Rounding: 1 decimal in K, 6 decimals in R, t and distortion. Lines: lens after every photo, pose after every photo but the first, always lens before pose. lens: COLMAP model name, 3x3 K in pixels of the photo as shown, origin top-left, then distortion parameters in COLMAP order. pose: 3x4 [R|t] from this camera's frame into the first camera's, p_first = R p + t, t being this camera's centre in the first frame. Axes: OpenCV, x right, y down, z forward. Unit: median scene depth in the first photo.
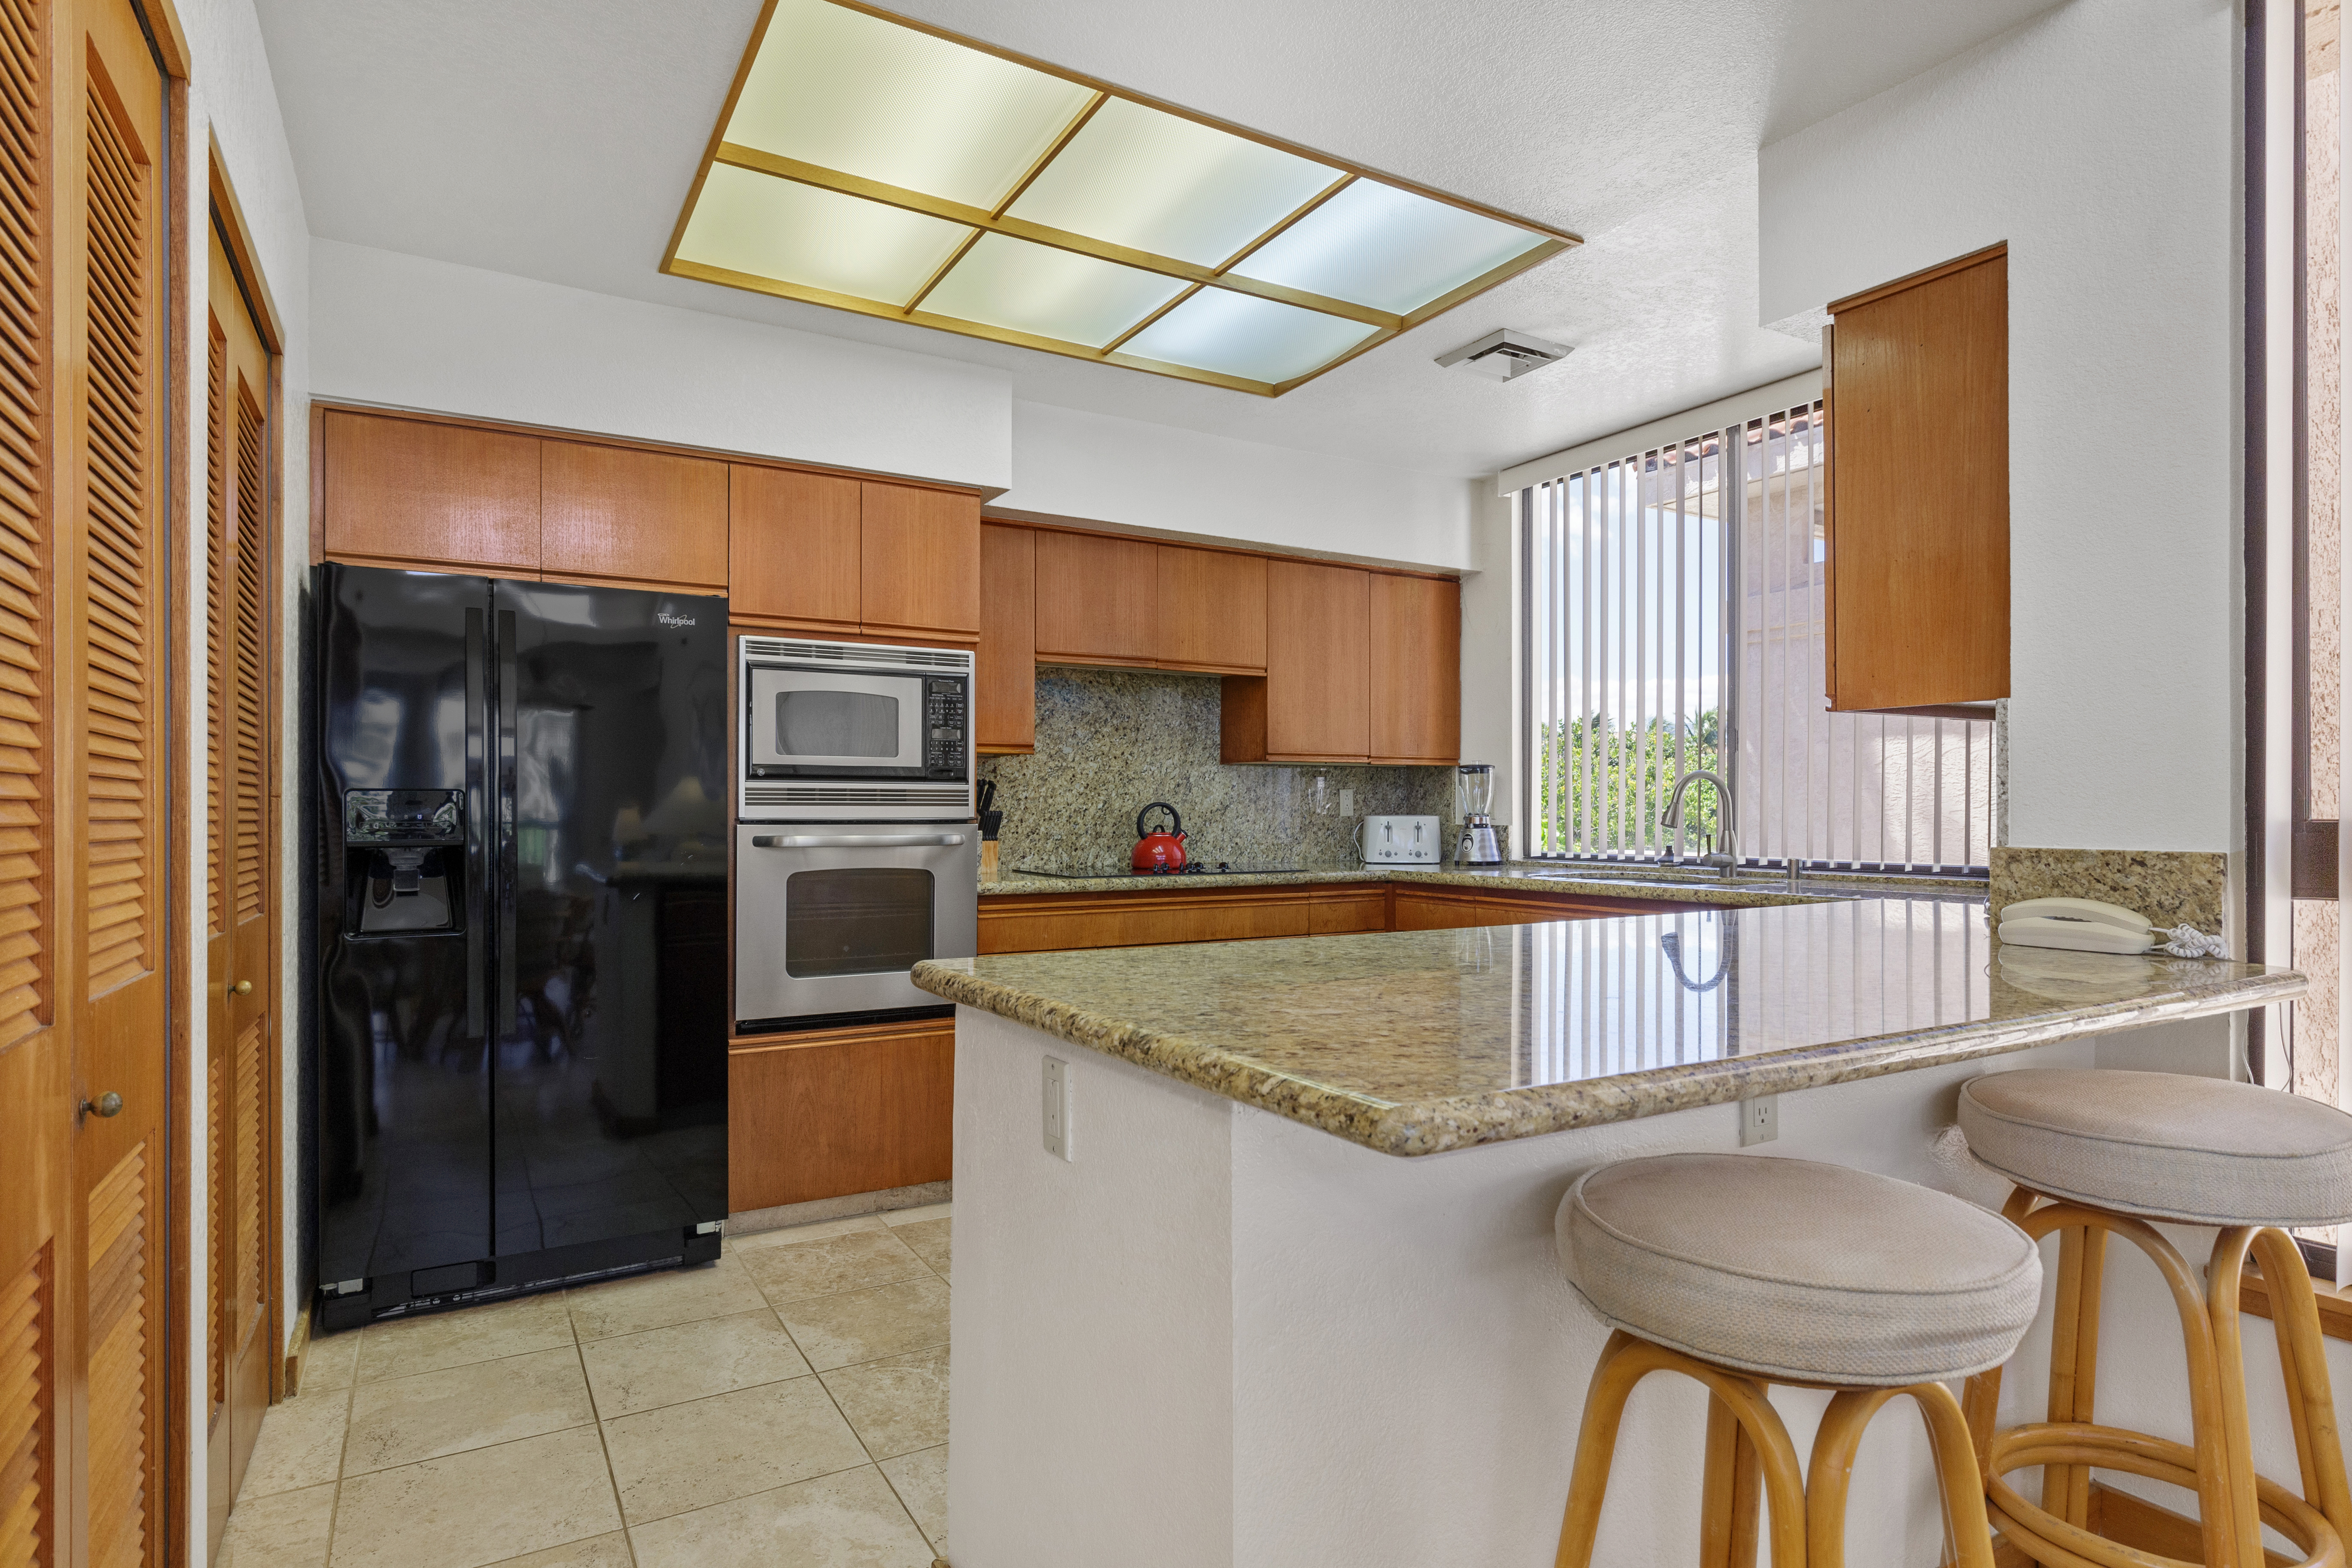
lens RADIAL K [[1263.3, 0, 1178.6], [0, 1263.3, 810.9], [0, 0, 1]] dist [0.005796, 0.000039]
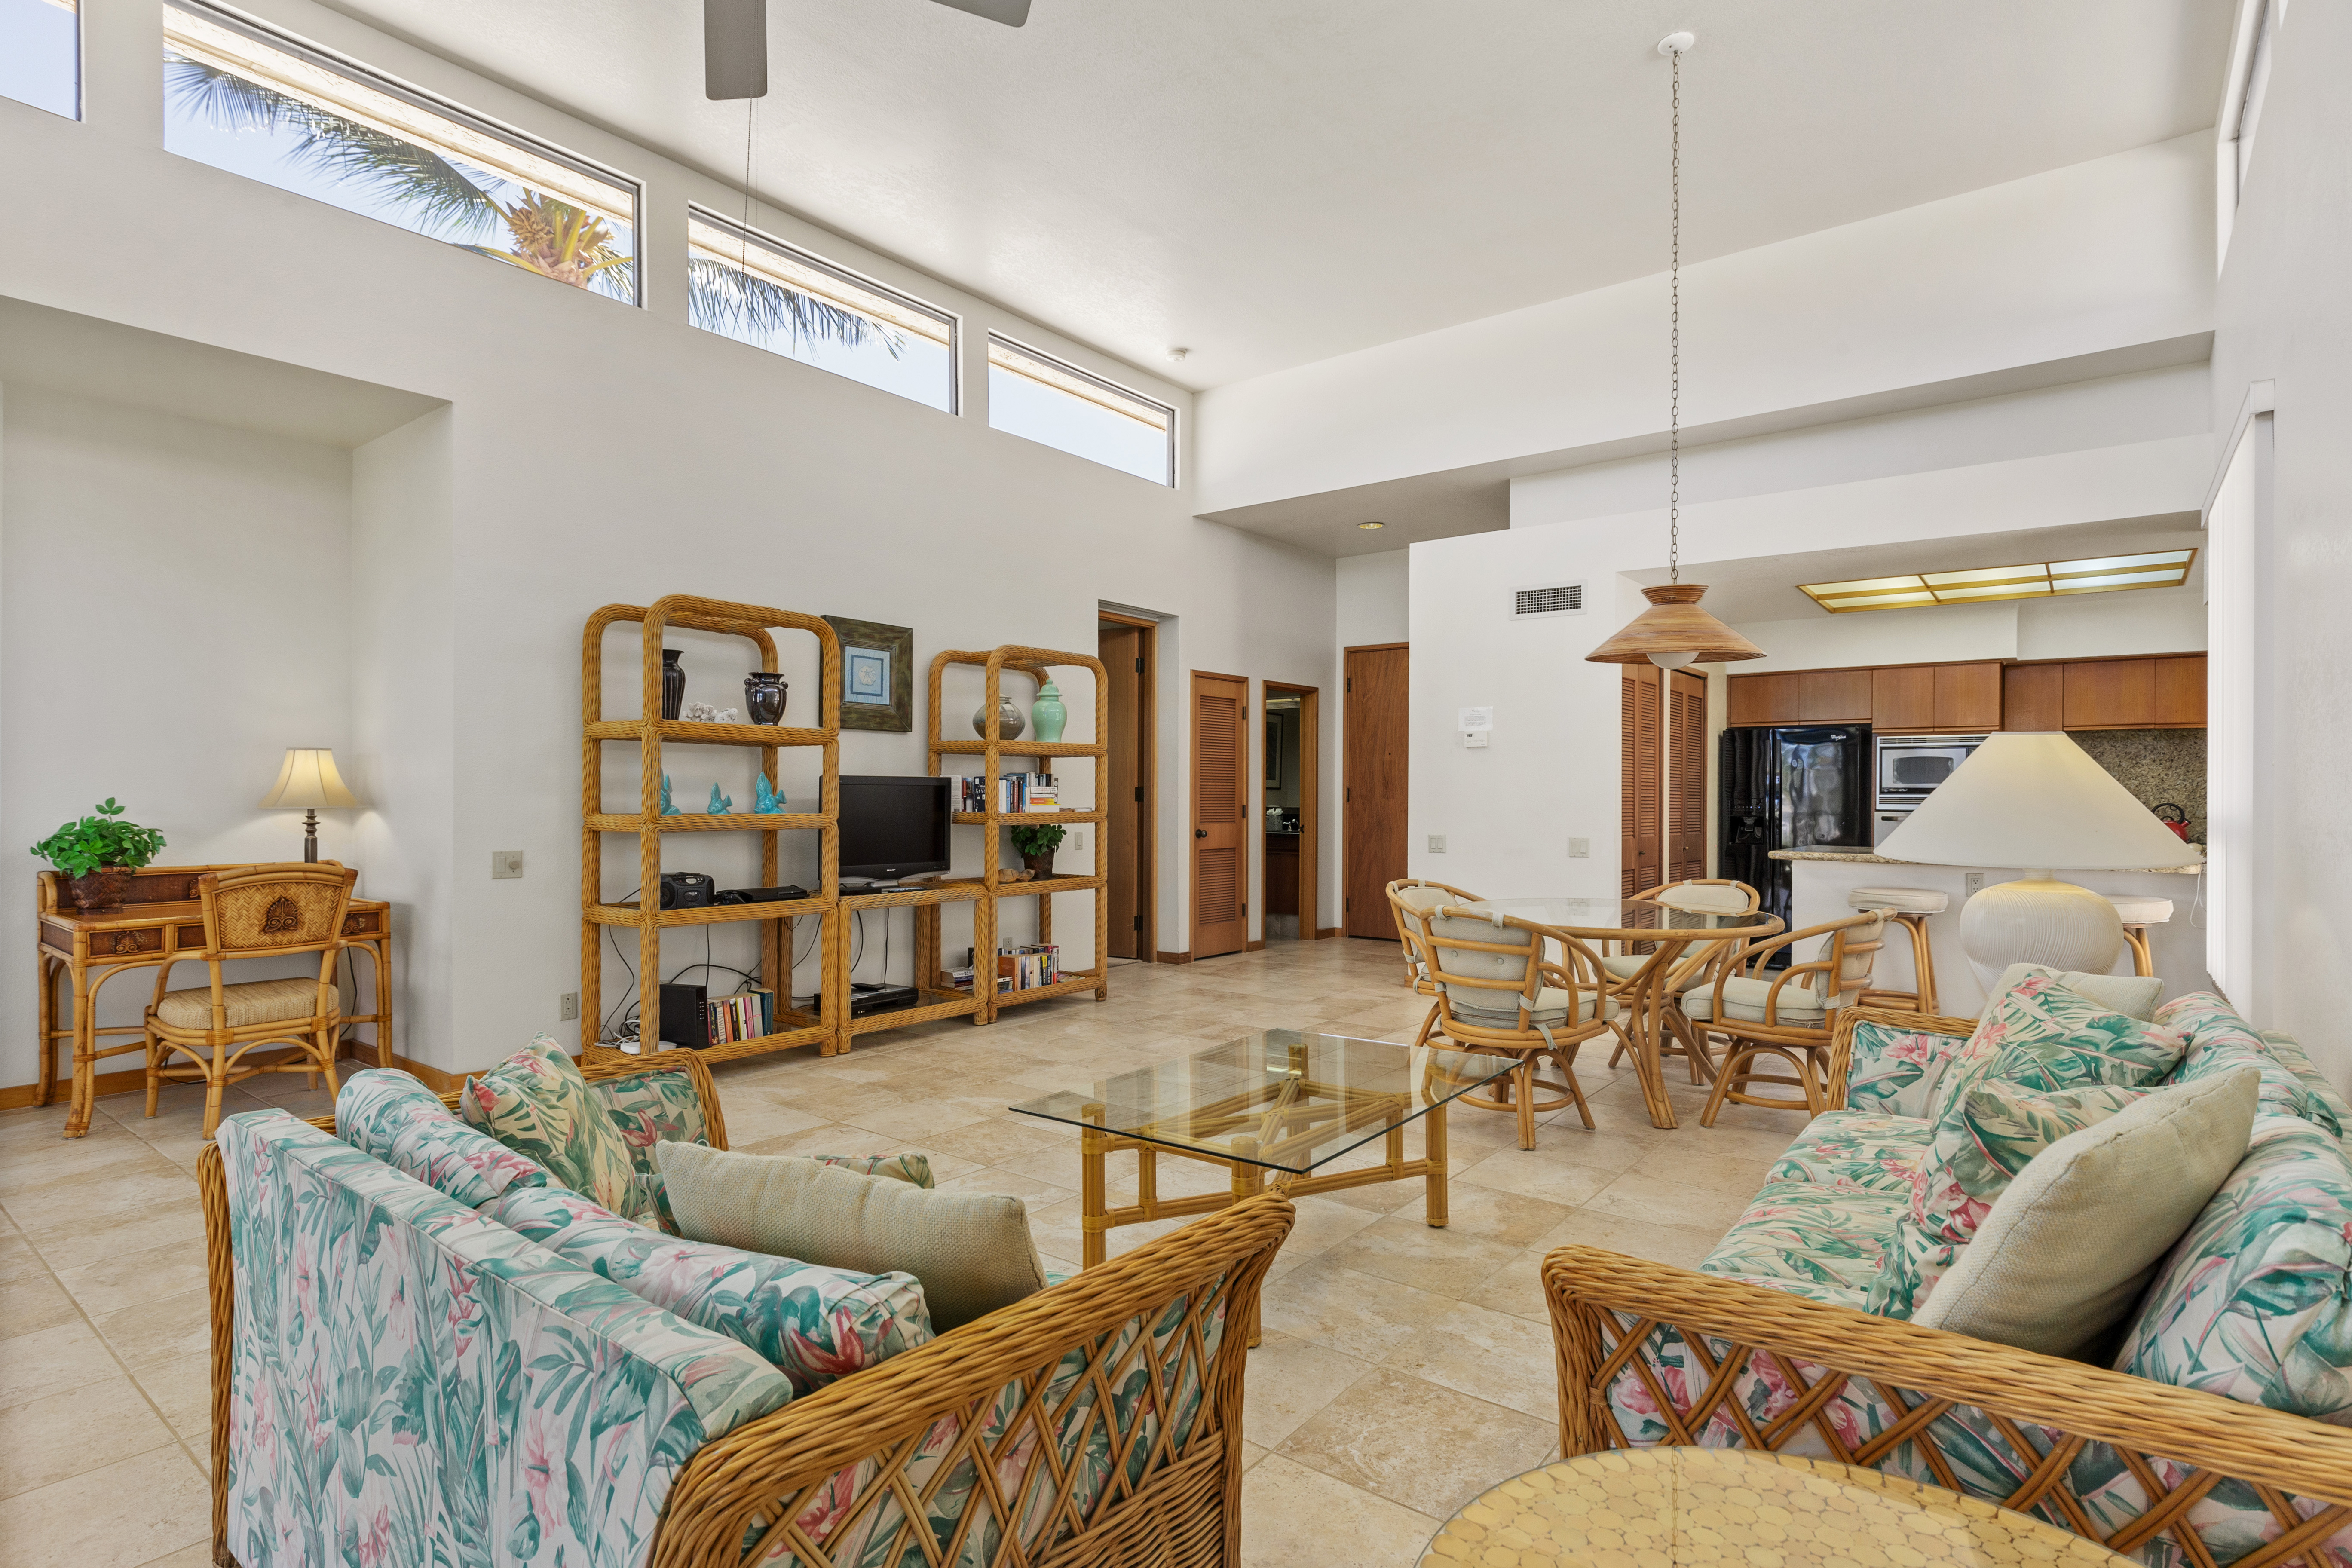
lens RADIAL K [[1171.8, 0, 1176.0], [0, 1171.8, 784.0], [0, 0, 1]] dist [0.000862, 0.000062]
pose [[0.369196, -0.006788, -0.929327, 1.188270], [-0.004741, 0.999947, -0.009187, -0.014465], [0.929339, 0.007798, 0.369144, -1.059880]]
